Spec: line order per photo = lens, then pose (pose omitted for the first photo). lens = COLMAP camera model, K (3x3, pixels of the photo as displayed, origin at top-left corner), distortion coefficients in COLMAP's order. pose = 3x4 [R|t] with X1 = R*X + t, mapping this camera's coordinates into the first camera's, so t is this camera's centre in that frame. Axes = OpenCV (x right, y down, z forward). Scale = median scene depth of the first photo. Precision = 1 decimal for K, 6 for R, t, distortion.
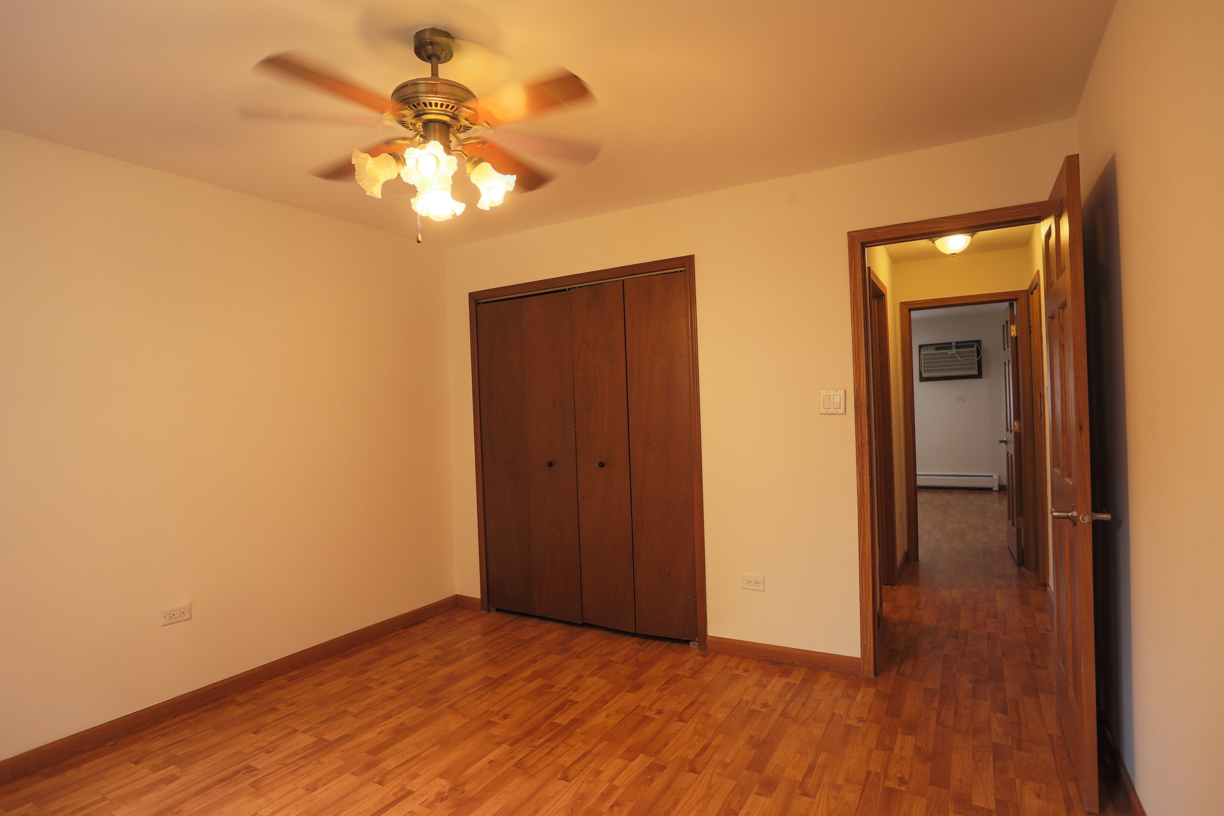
lens RADIAL K [[626.1, 0, 604.7], [0, 626.1, 407.2], [0, 0, 1]] dist [-0.078943, 0.037506]
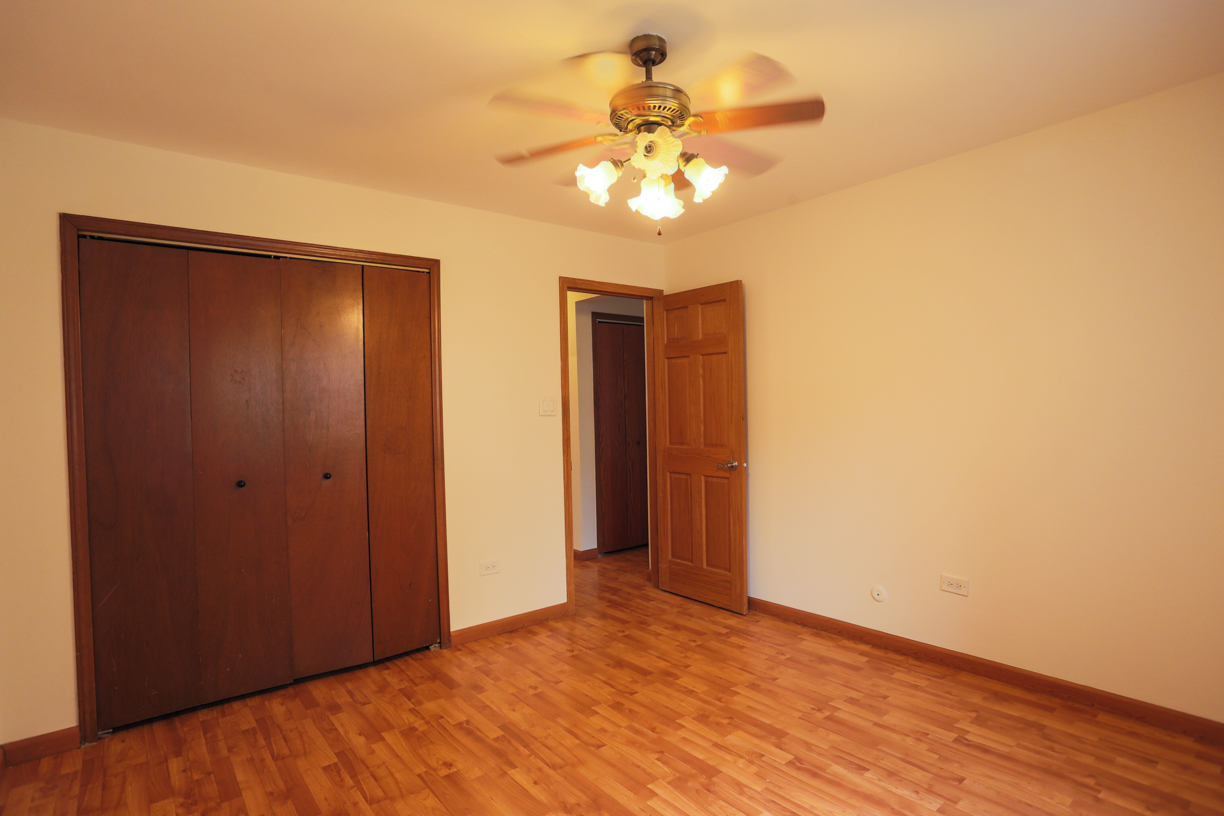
lens RADIAL K [[626.1, 0, 604.7], [0, 626.1, 407.2], [0, 0, 1]] dist [-0.078943, 0.037506]
pose [[0.360569, 0.021774, 0.932478, -0.856653], [0.013638, 0.999498, -0.028613, 0.037532], [-0.932633, 0.023034, 0.360091, 0.472660]]
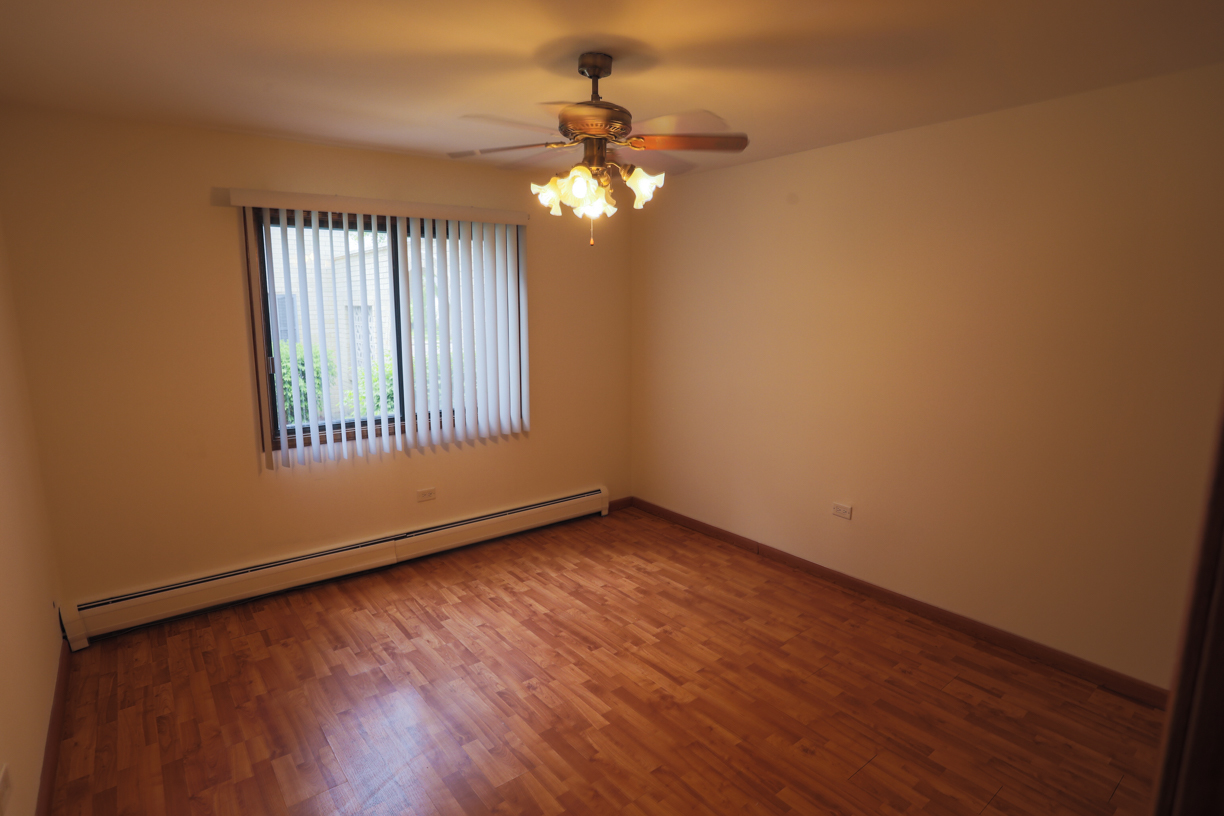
lens RADIAL K [[641.7, 0, 612.0], [0, 641.7, 408.0], [0, 0, 1]] dist [-0.132390, 0.097971]
pose [[-0.350807, 0.190357, -0.916896, 0.602967], [0.013037, 0.980019, 0.198474, -0.123692], [0.936357, 0.057672, -0.346280, 0.989629]]
